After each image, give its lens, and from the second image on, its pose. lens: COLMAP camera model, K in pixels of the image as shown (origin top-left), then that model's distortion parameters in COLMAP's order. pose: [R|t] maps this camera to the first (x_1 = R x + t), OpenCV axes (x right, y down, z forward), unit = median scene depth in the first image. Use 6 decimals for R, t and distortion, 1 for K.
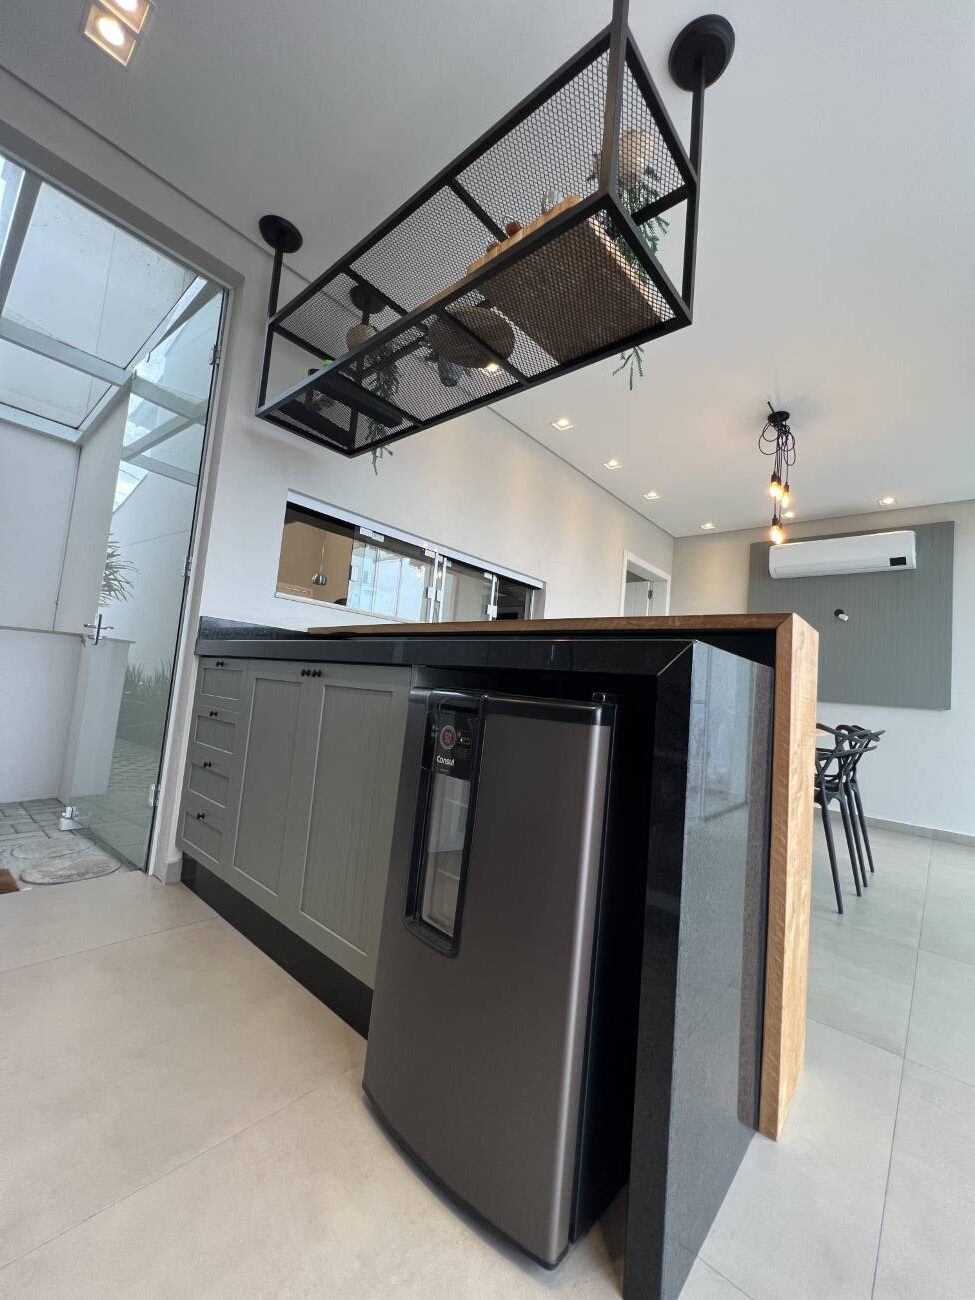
lens RADIAL K [[519.9, 0, 489.5], [0, 519.9, 648.9], [0, 0, 1]] dist [-0.004744, 0.000598]
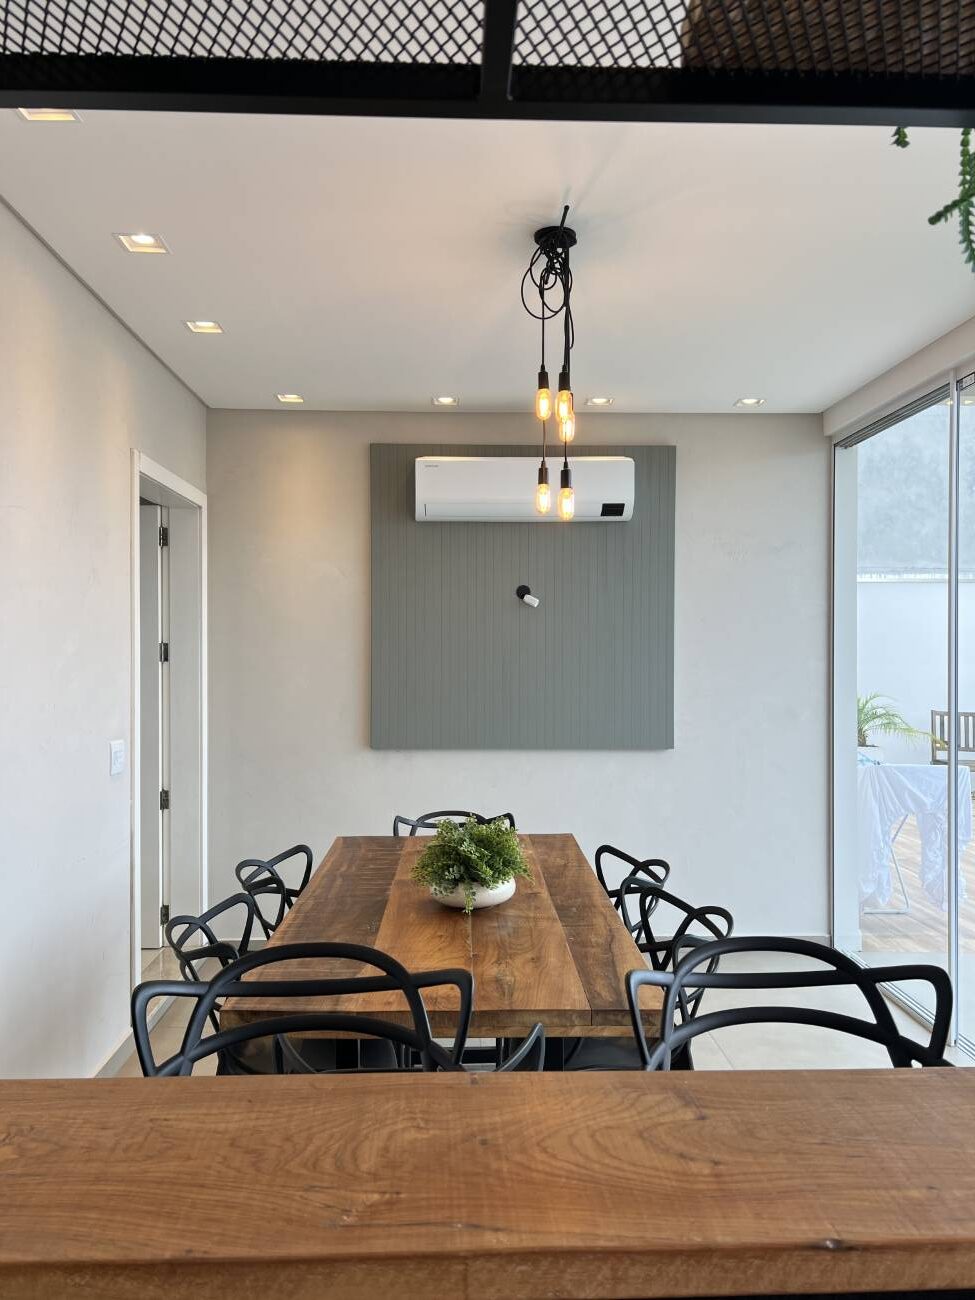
lens RADIAL K [[975.9, 0, 475.0], [0, 975.9, 655.1], [0, 0, 1]] dist [0.051281, -0.059953]
pose [[0.732414, -0.087158, 0.675258, -0.086695], [0.010133, 0.993058, 0.117187, -0.135036], [-0.680785, -0.078987, 0.728212, 0.284745]]
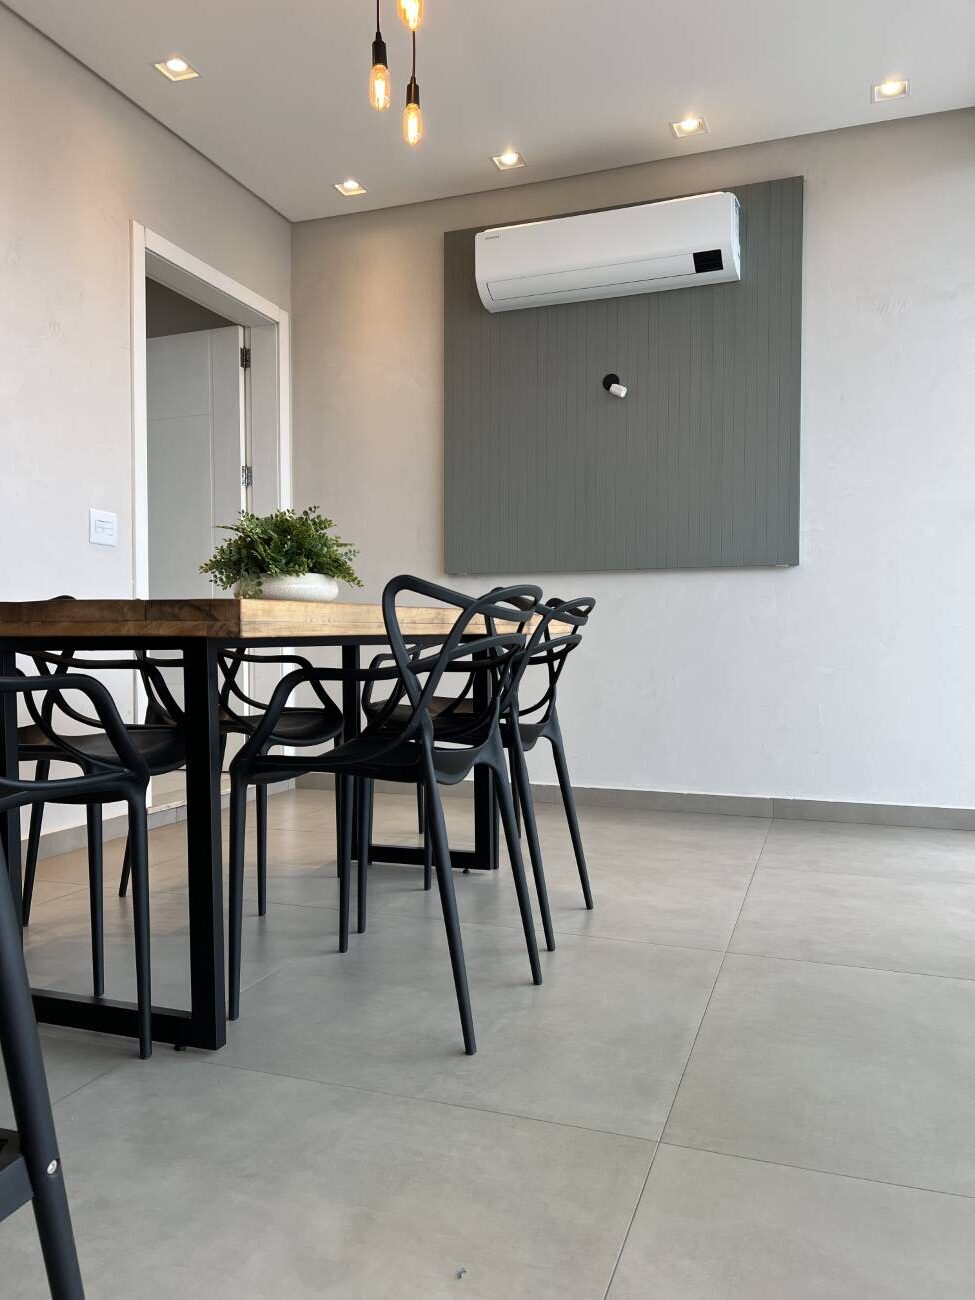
lens RADIAL K [[975.9, 0, 478.8], [0, 975.9, 657.6], [0, 0, 1]] dist [0.051281, -0.059953]
pose [[0.929778, -0.093527, 0.356043, 0.236005], [0.053766, 0.991317, 0.119999, 0.071034], [-0.364174, -0.092429, 0.926733, 0.206509]]
